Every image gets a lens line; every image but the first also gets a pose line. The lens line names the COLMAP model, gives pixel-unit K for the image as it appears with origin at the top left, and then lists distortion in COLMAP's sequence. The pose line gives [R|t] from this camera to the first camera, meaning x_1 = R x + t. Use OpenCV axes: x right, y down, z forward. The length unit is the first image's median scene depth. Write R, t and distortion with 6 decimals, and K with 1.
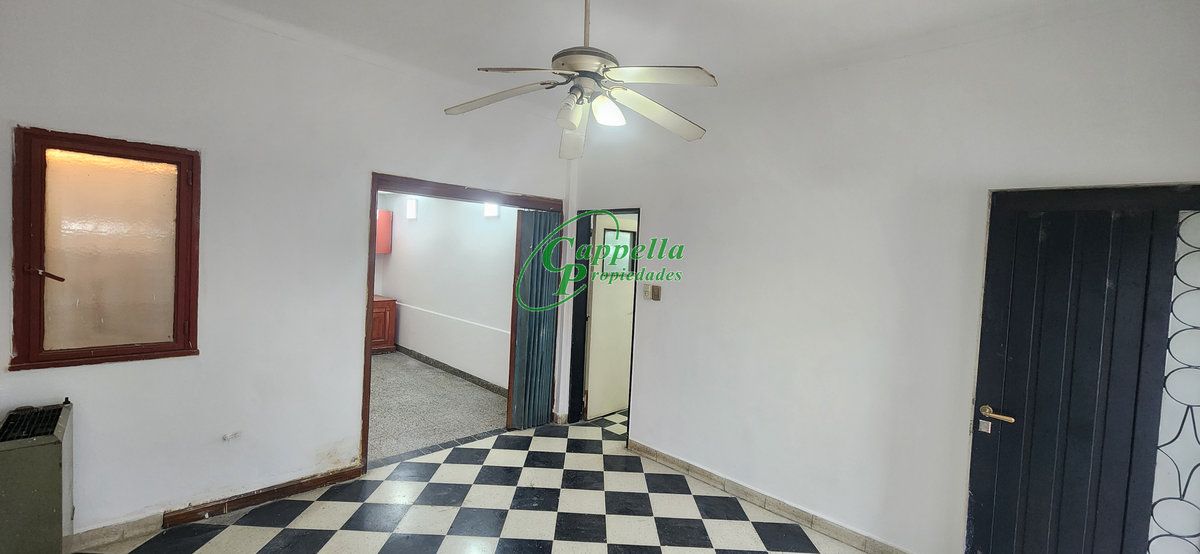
lens RADIAL K [[485.4, 0, 594.0], [0, 485.4, 269.2], [0, 0, 1]] dist [0.005205, -0.005851]
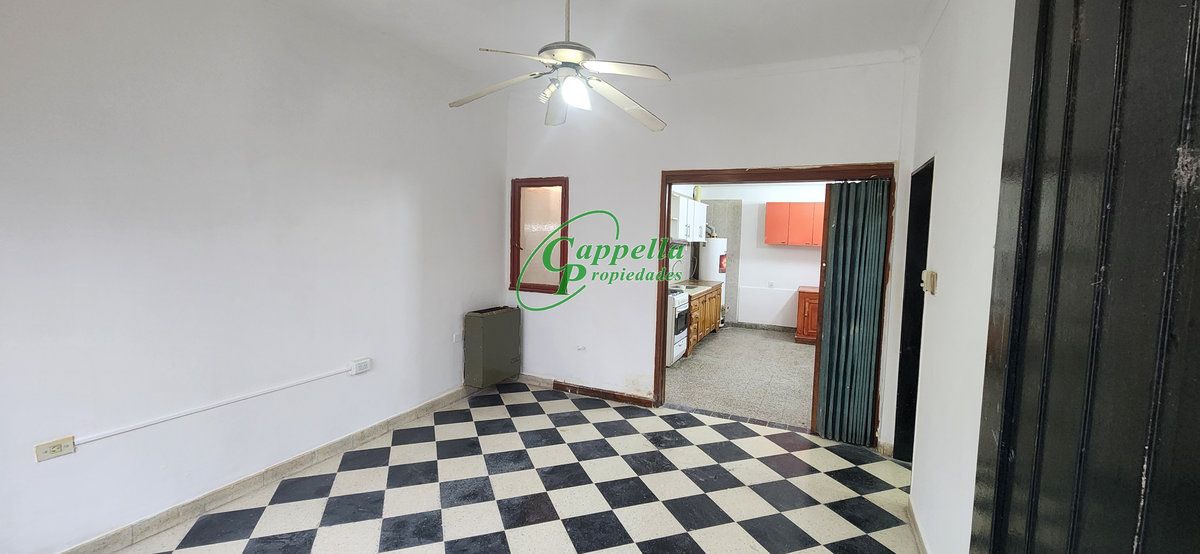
lens RADIAL K [[485.4, 0, 594.0], [0, 485.4, 269.2], [0, 0, 1]] dist [0.005205, -0.005851]
pose [[0.333736, 0.026644, -0.942290, 0.621445], [-0.038898, 0.999138, 0.014474, 0.040024], [0.941864, 0.031823, 0.334485, 0.375804]]
